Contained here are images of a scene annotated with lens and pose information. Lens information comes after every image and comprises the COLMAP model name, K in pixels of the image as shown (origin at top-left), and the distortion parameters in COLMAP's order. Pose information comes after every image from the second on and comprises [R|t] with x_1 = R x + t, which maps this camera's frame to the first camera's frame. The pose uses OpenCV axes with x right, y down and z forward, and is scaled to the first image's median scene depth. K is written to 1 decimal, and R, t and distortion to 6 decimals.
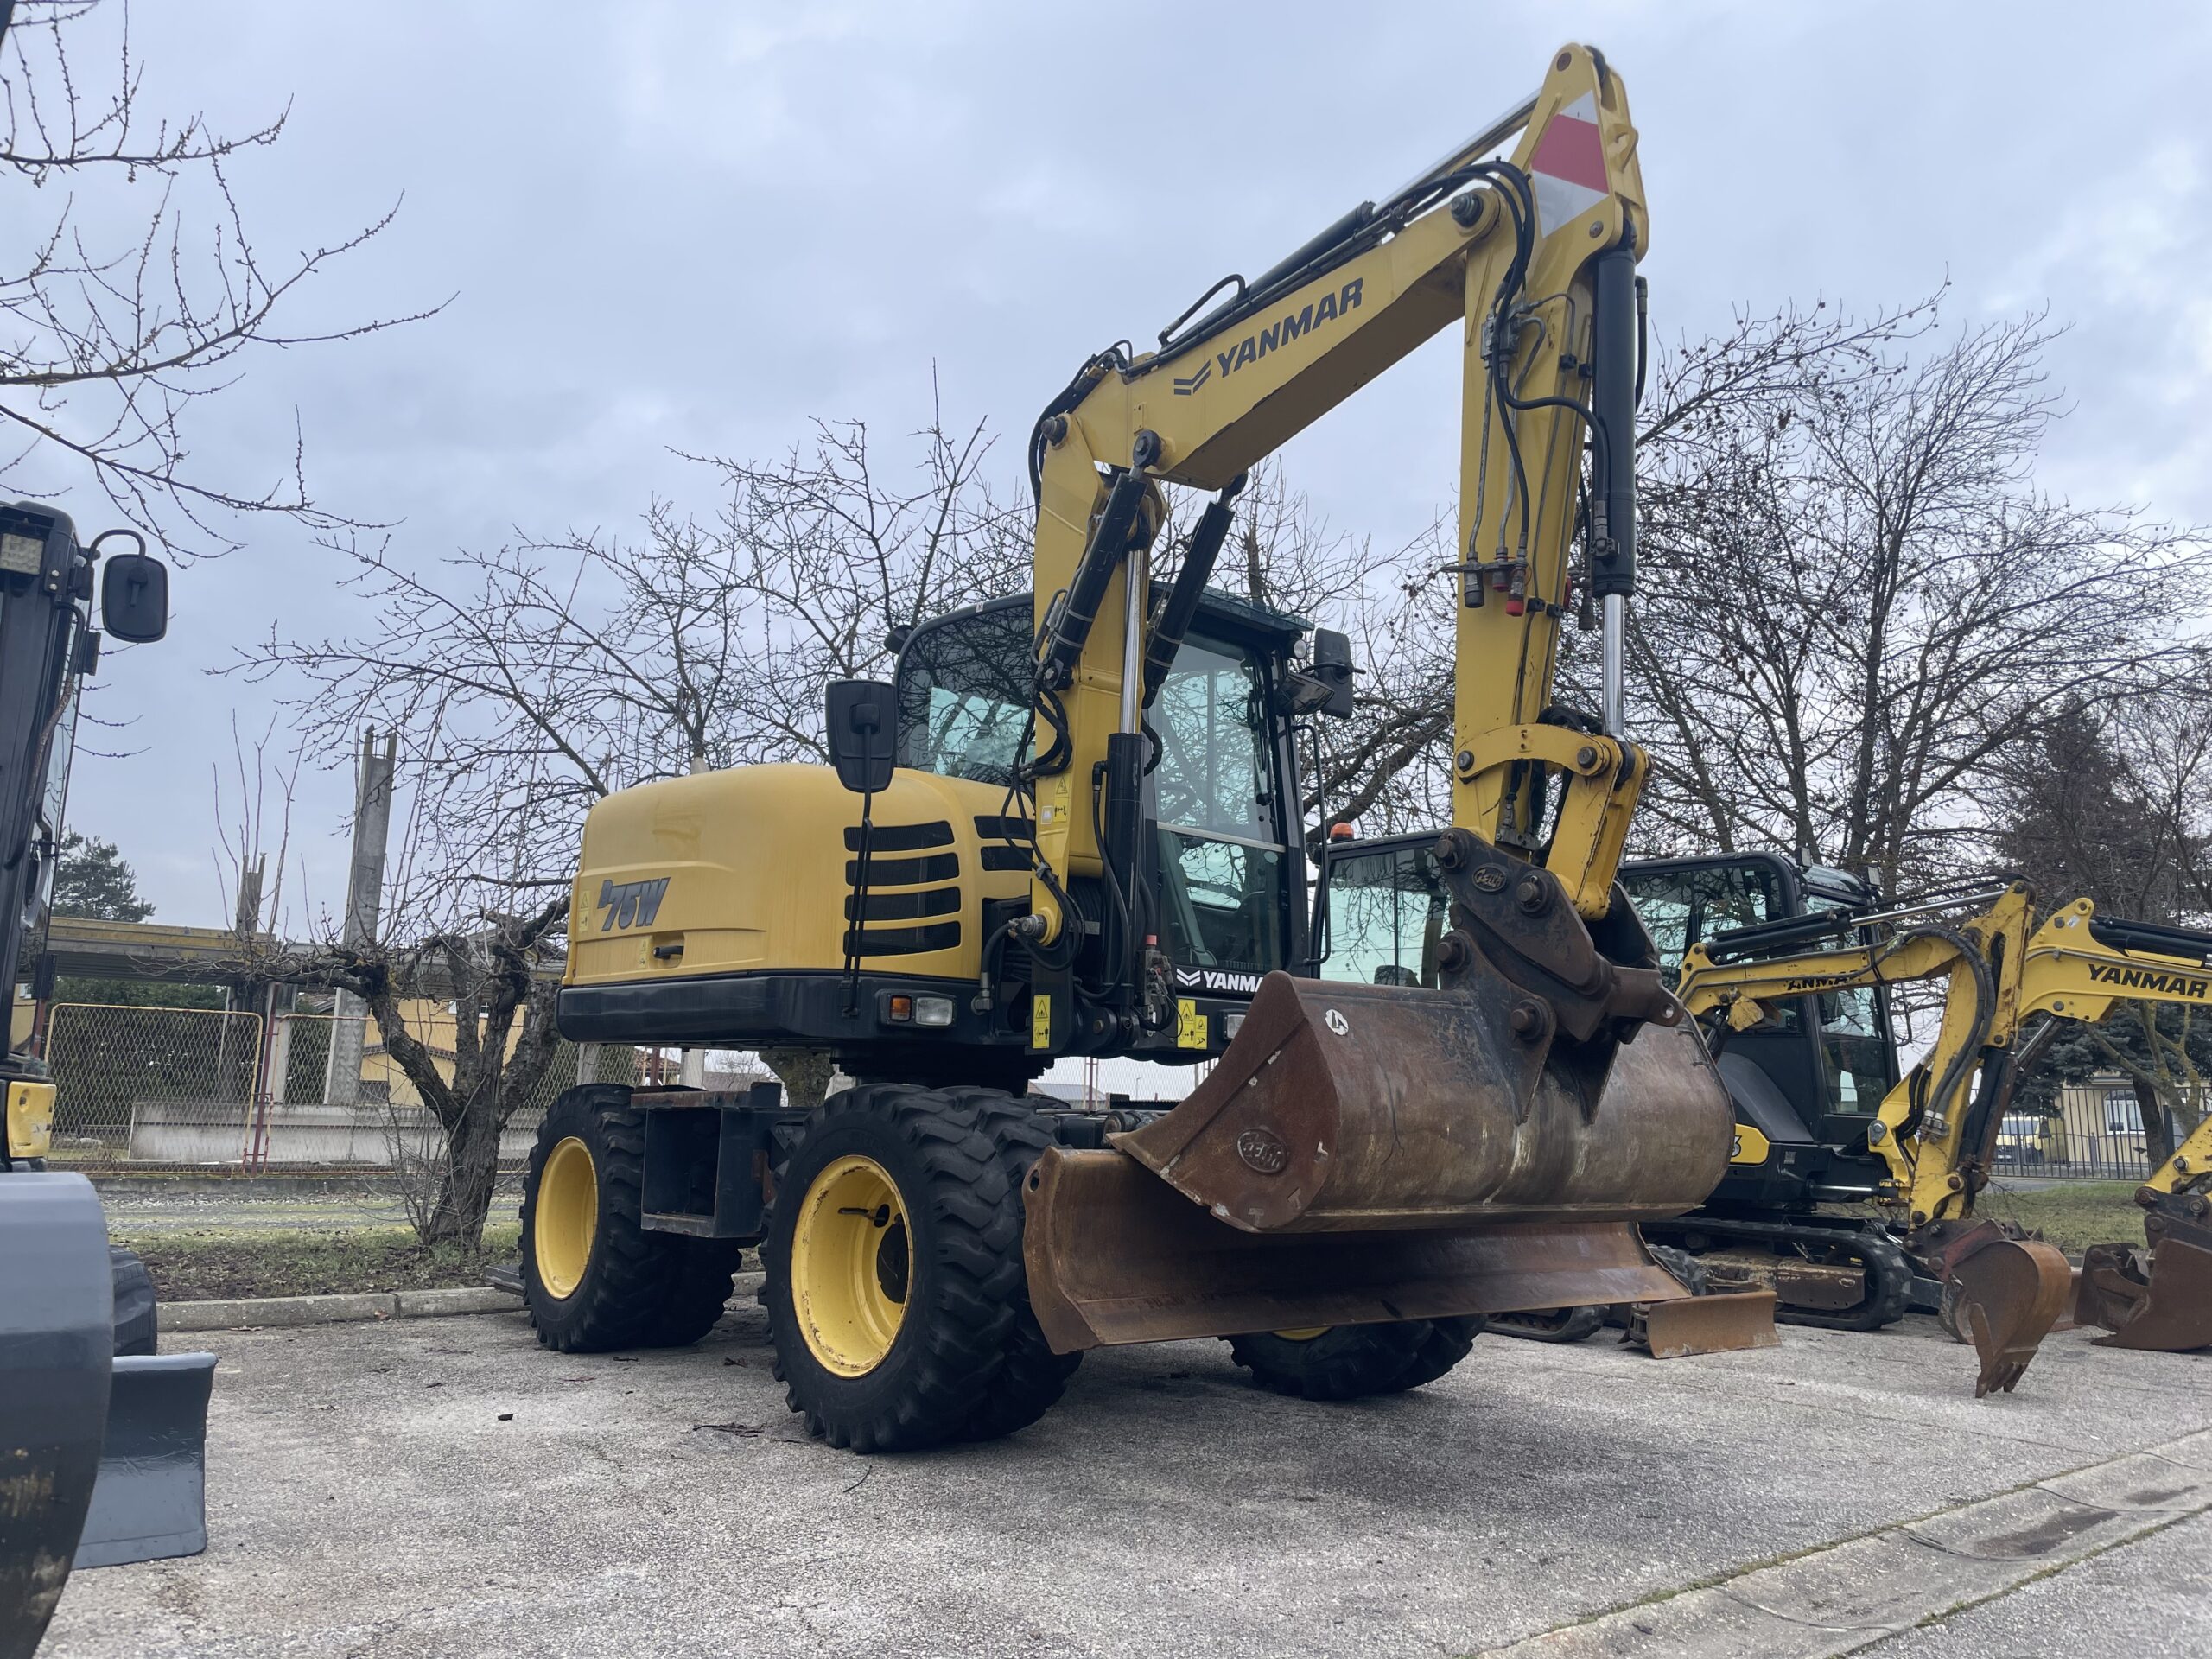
lens RADIAL K [[1675.9, 0, 1137.5], [0, 1675.9, 819.0], [0, 0, 1]] dist [0.105567, -0.140682]
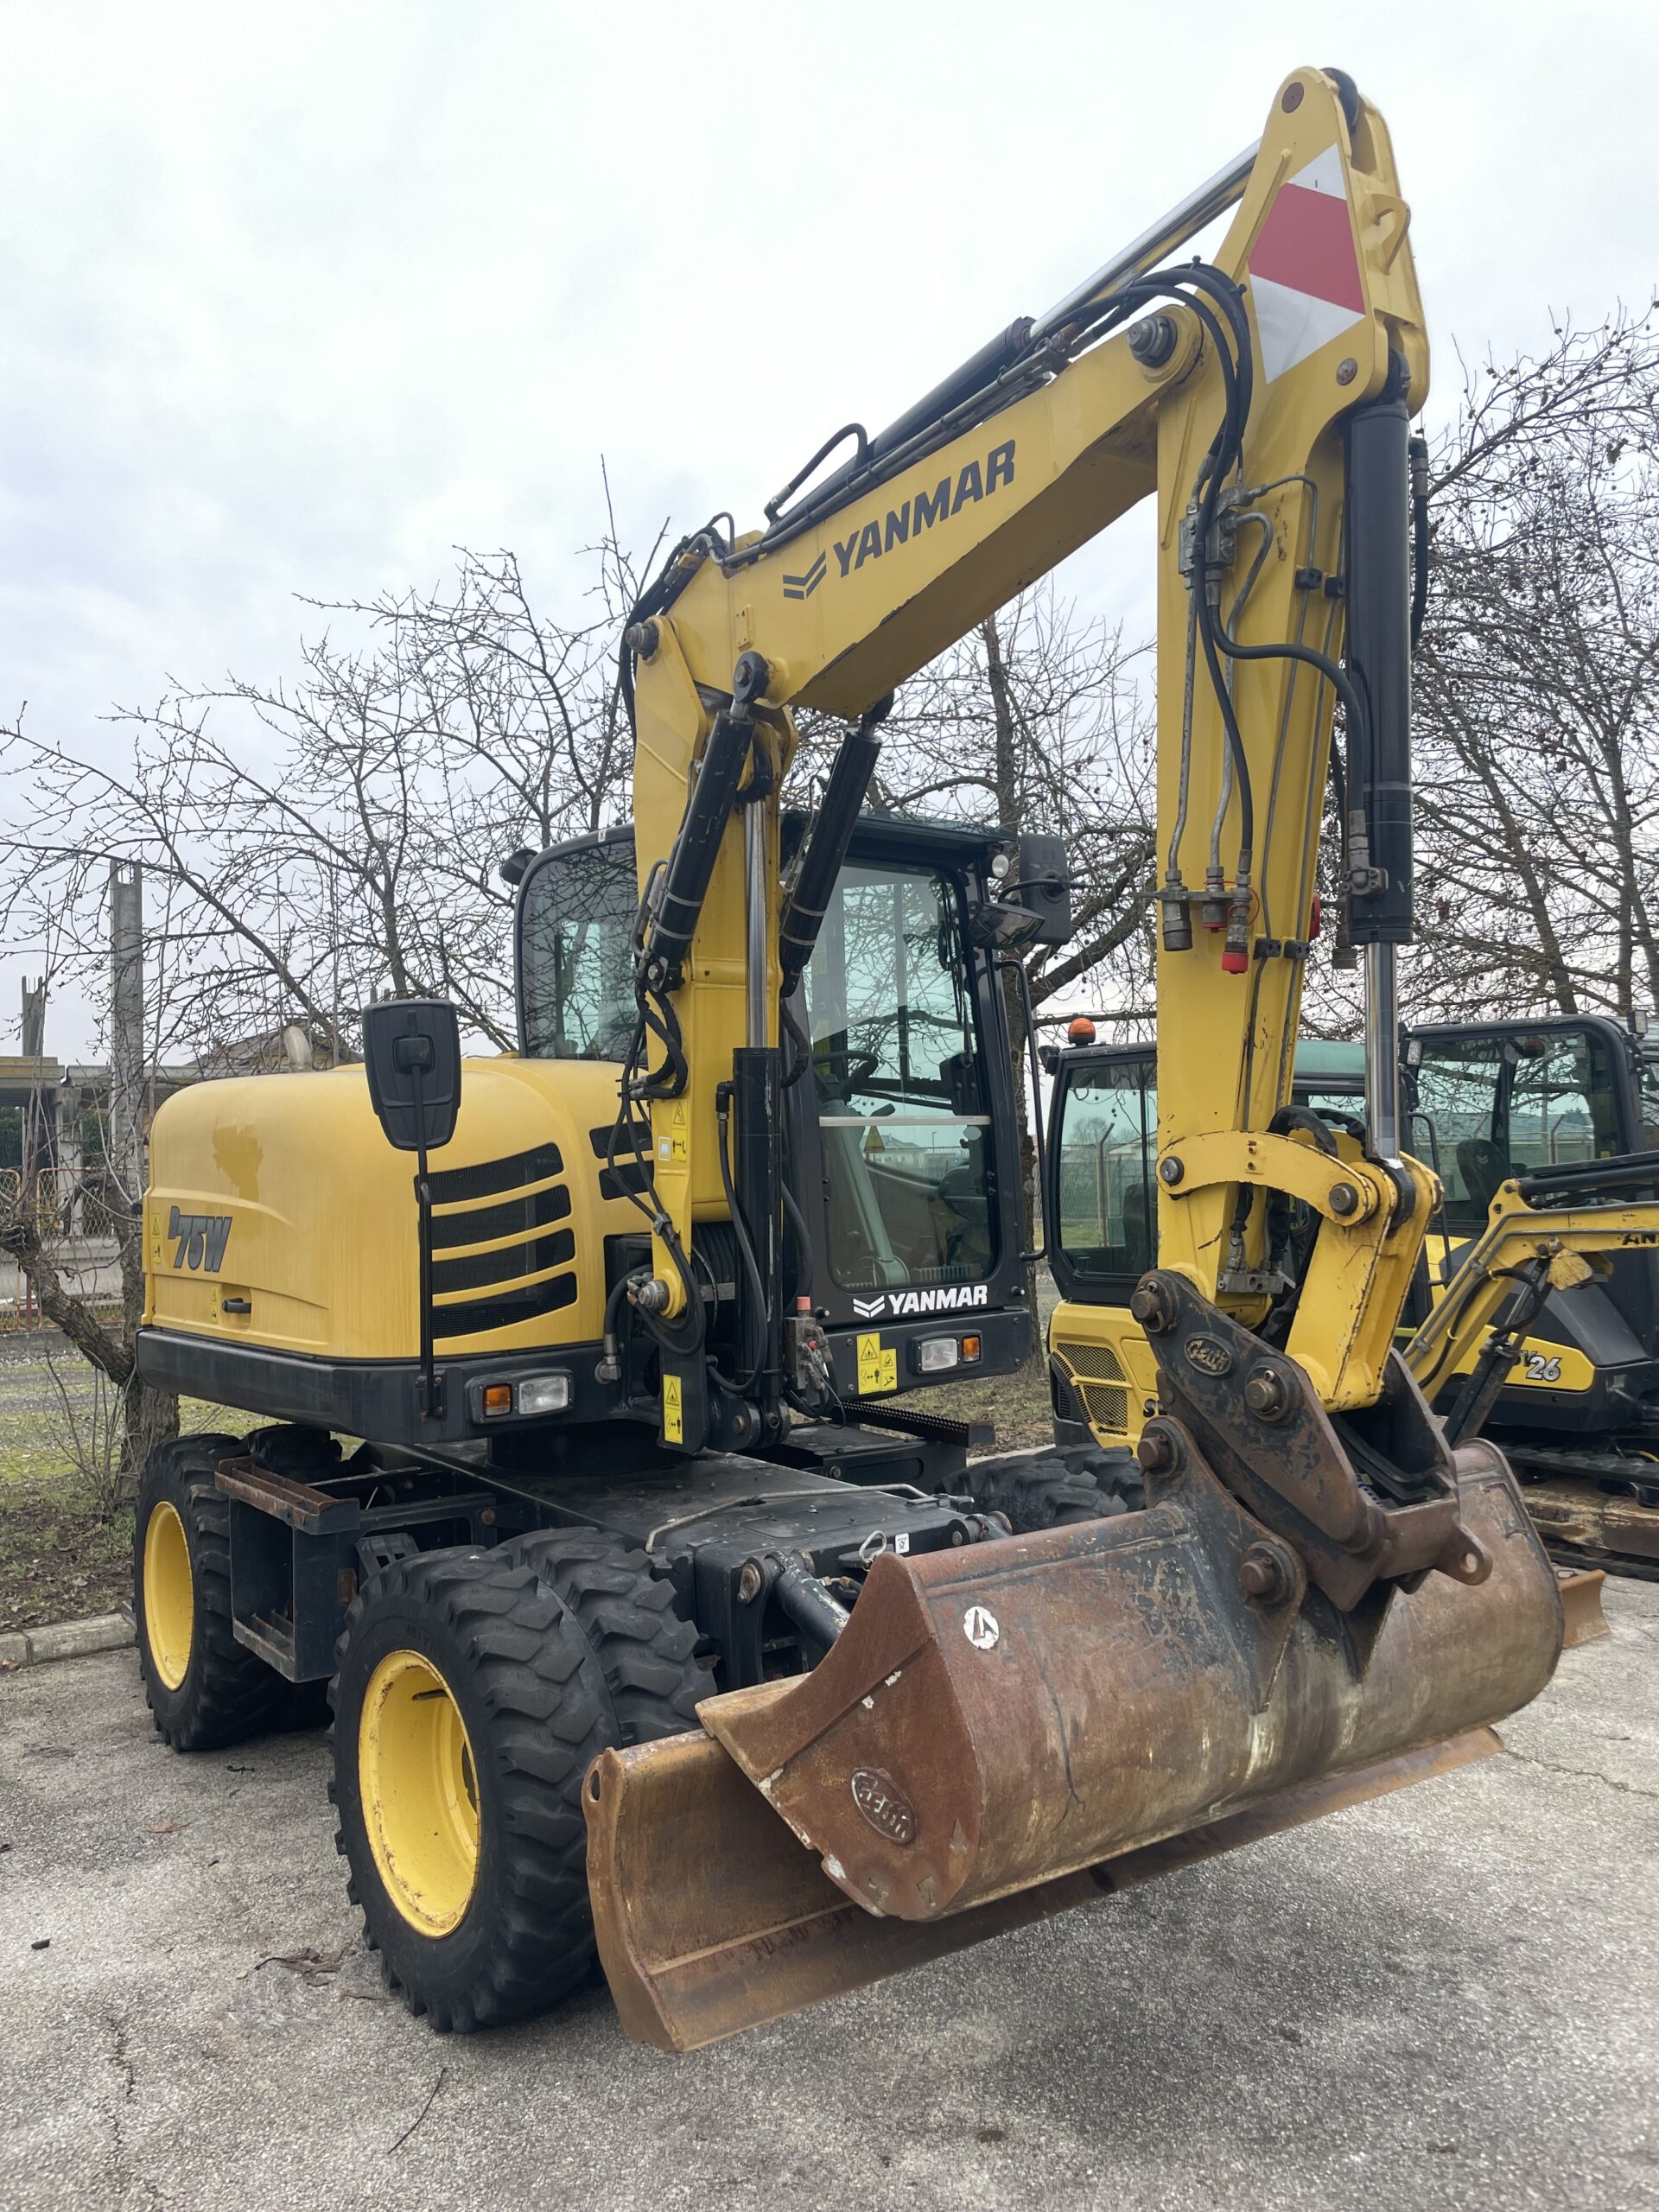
lens RADIAL K [[1675.9, 0, 831.3], [0, 1675.9, 1102.3], [0, 0, 1]] dist [0.105567, -0.140682]
pose [[0.996757, -0.049925, -0.063114, 0.077976], [0.058253, 0.988735, 0.137875, -0.133520], [0.055520, -0.141104, 0.988437, 0.236843]]
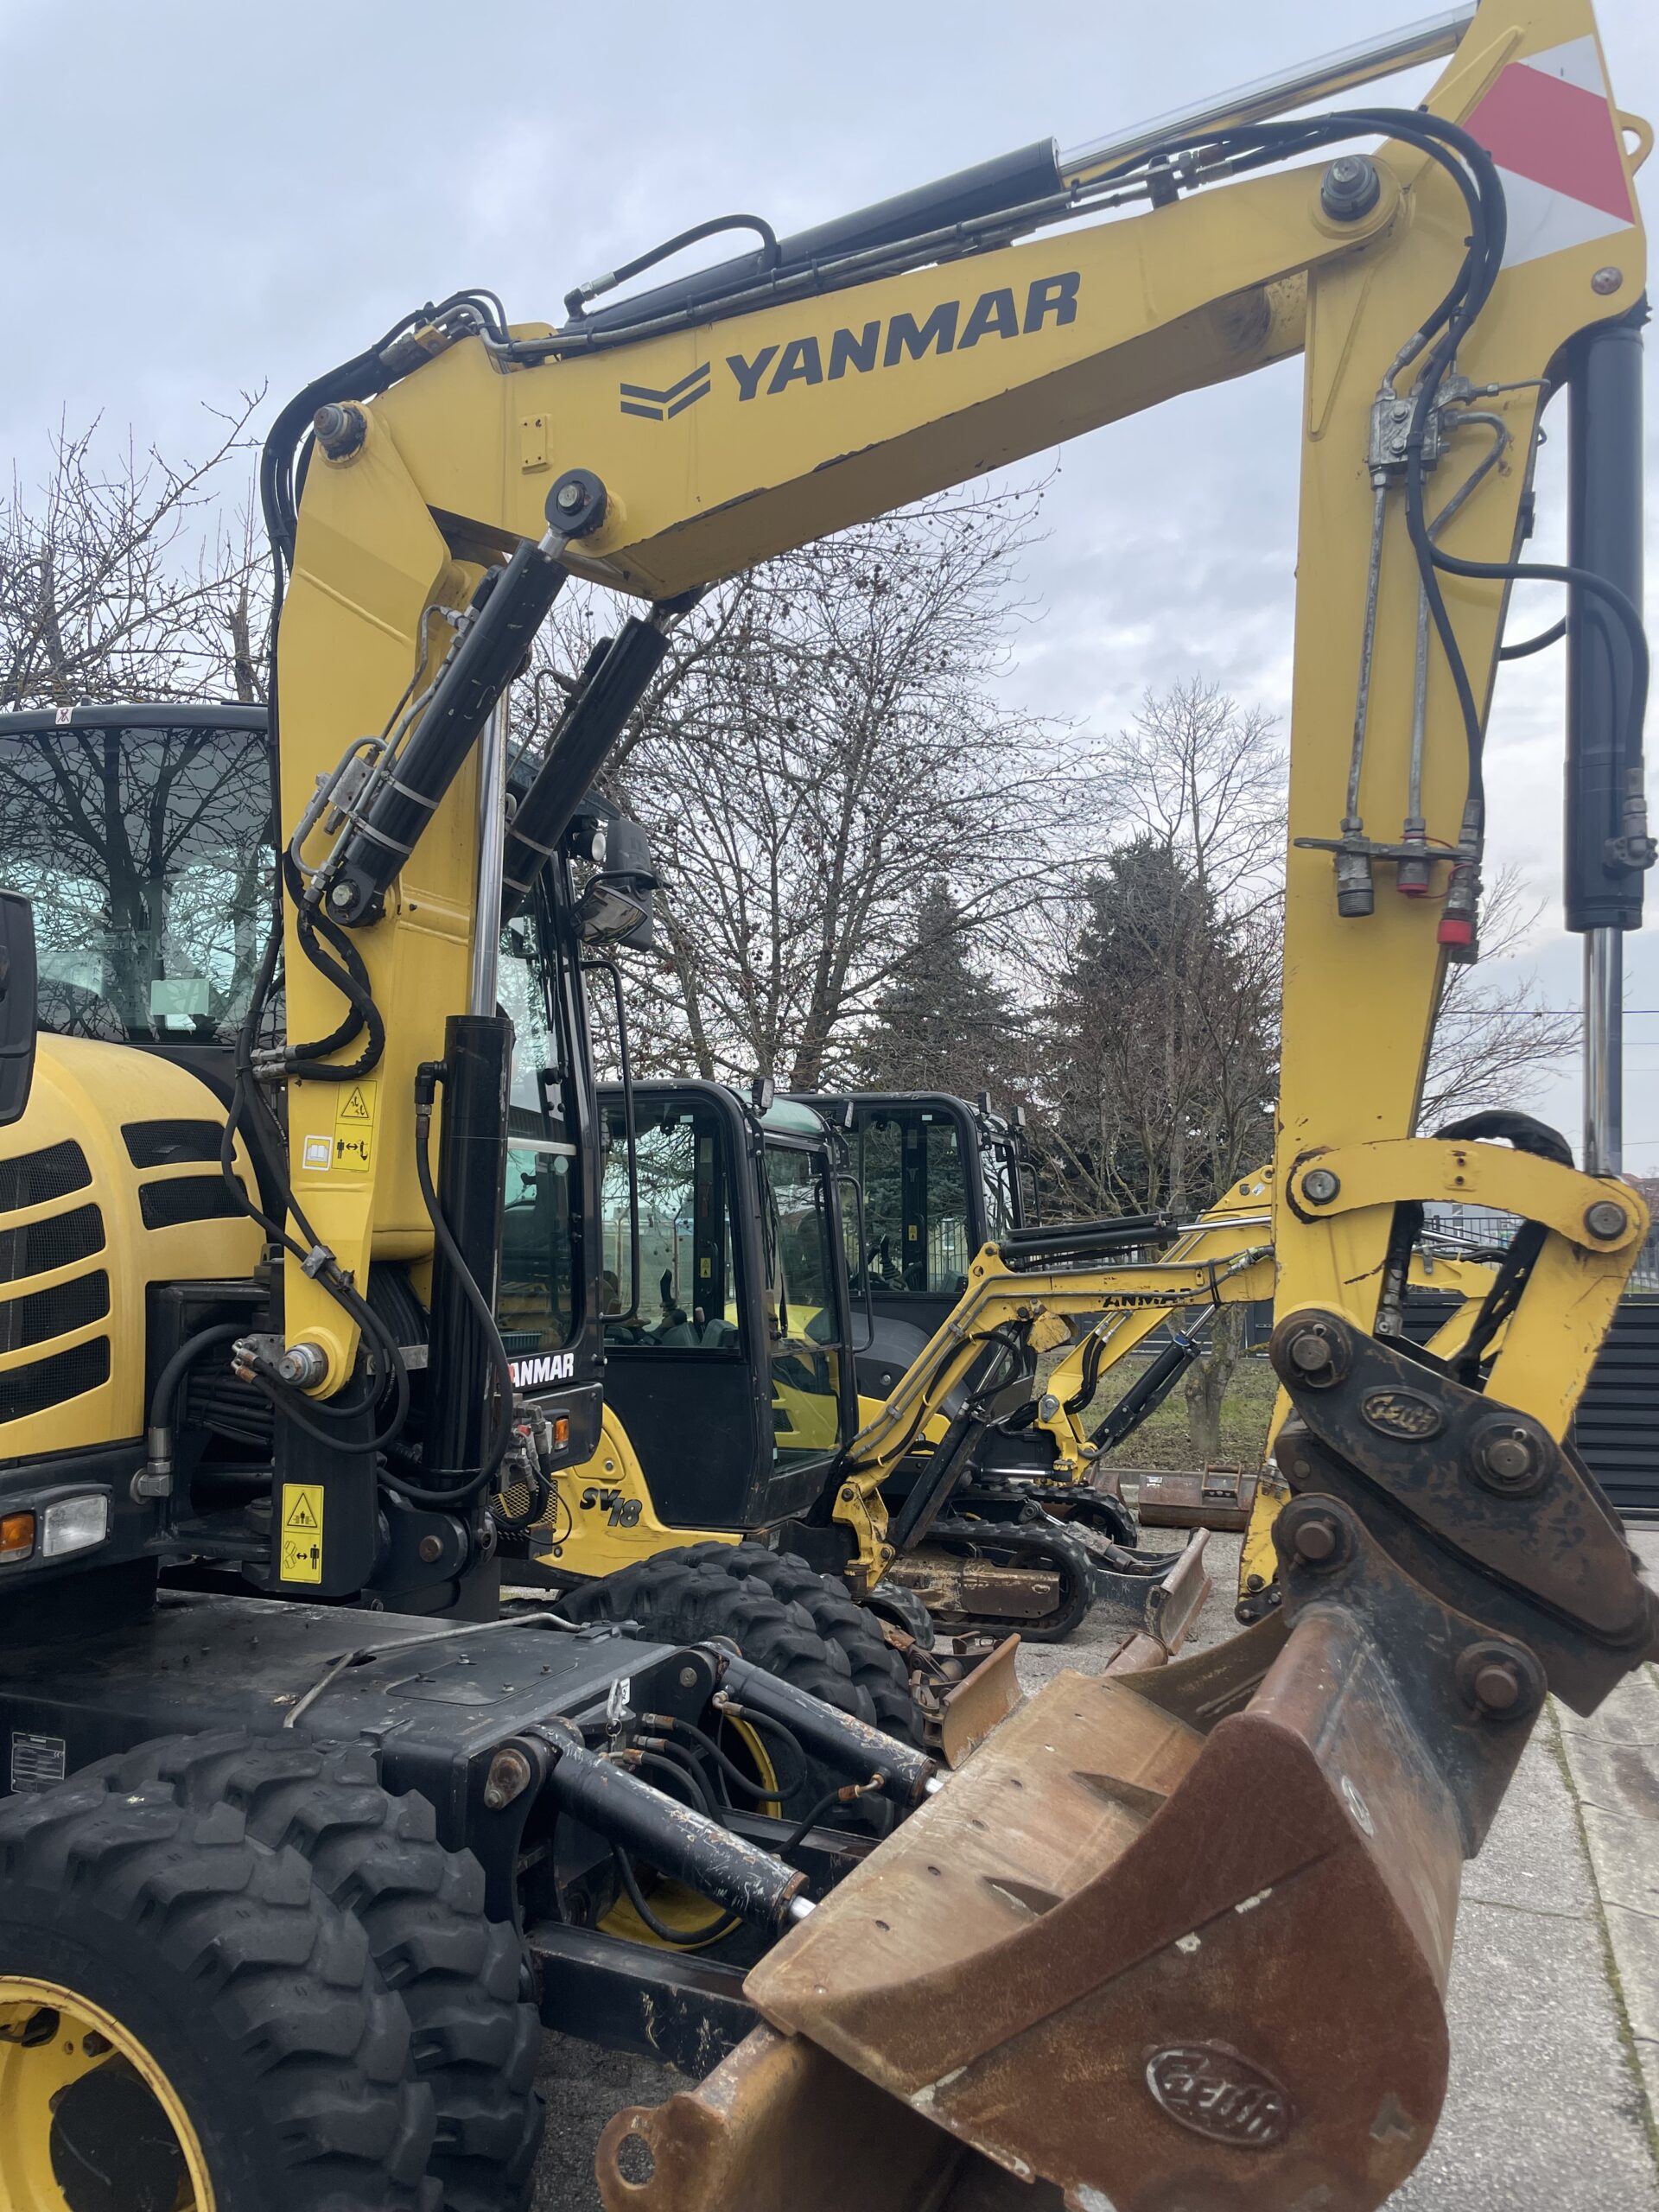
lens RADIAL K [[1673.1, 0, 824.5], [0, 1673.1, 1098.4], [0, 0, 1]] dist [0.101384, -0.131523]
pose [[0.877498, 0.019775, 0.479173, -0.180091], [-0.067017, 0.994402, 0.081690, -0.079055], [-0.474875, -0.103795, 0.873911, 0.461386]]
